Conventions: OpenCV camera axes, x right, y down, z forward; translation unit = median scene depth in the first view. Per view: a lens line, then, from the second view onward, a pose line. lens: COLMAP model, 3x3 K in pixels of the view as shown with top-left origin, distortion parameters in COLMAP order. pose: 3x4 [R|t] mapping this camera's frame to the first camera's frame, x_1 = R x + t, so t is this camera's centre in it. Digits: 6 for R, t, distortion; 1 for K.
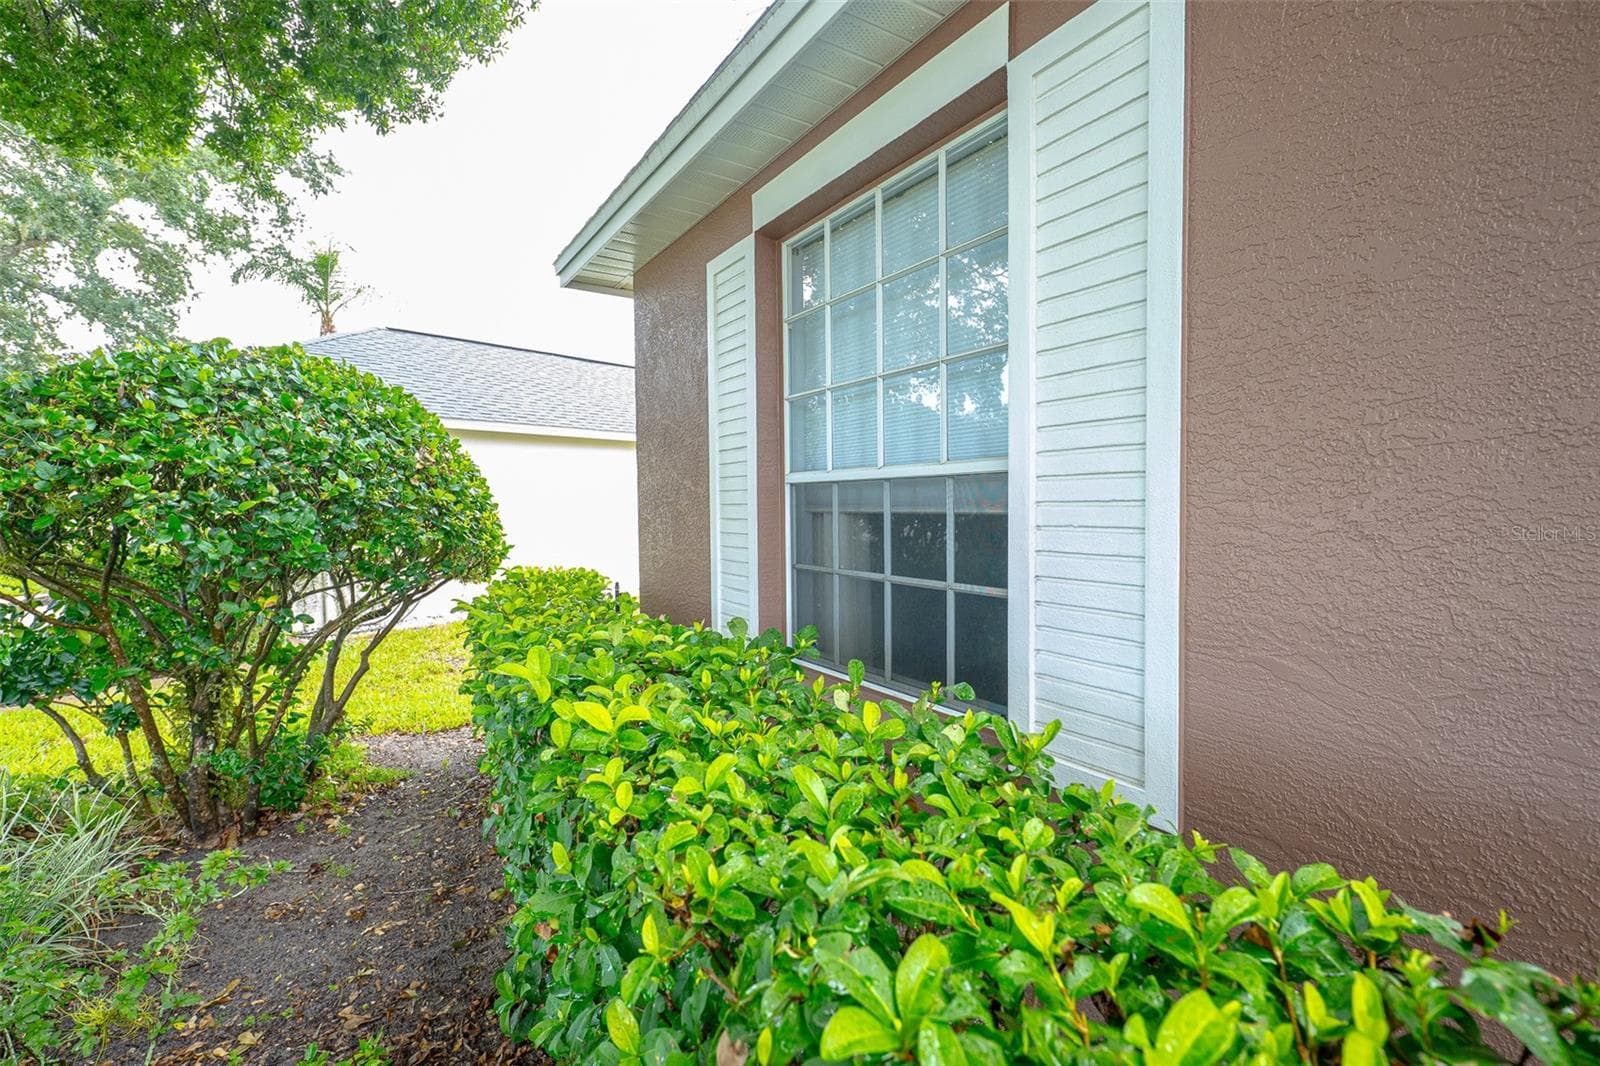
lens RADIAL K [[716.4, 0, 812.2], [0, 716.4, 535.9], [0, 0, 1]] dist [0.000239, 0.000144]
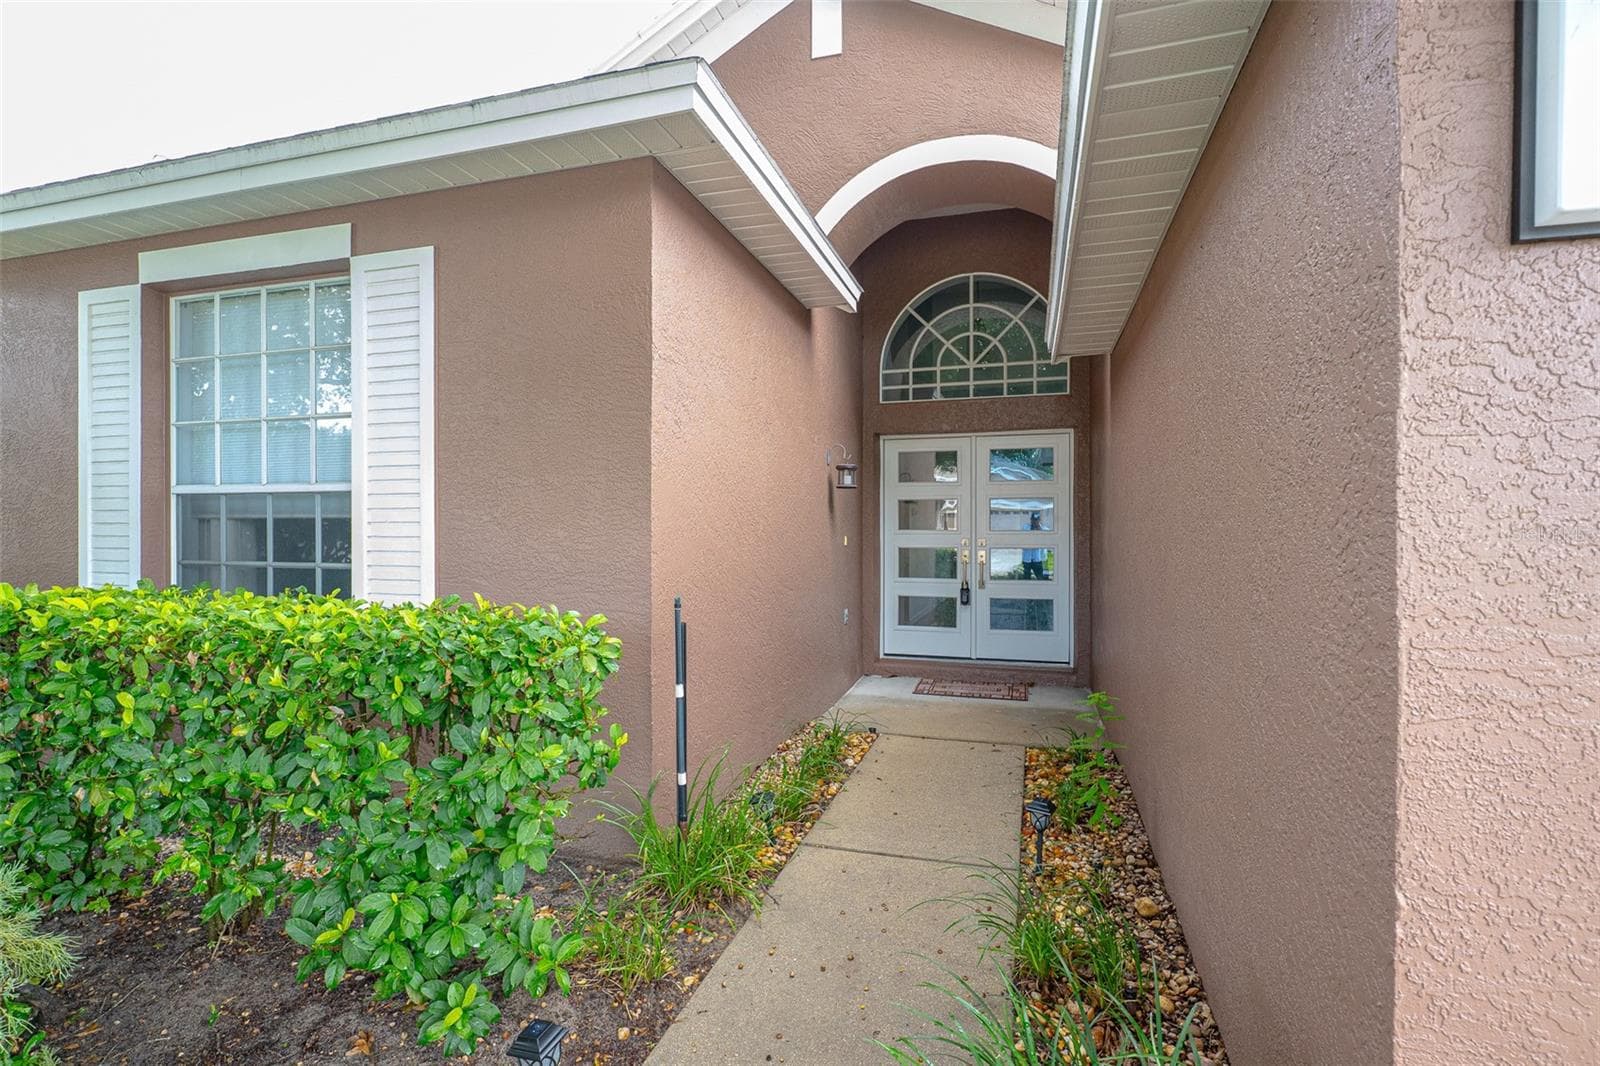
lens RADIAL K [[716.4, 0, 812.2], [0, 716.4, 535.9], [0, 0, 1]] dist [0.000239, 0.000144]
pose [[0.761474, 0.009747, 0.648123, 0.004307], [0.018073, 0.999179, -0.036260, 0.067238], [-0.647944, 0.039325, 0.760672, -0.684107]]
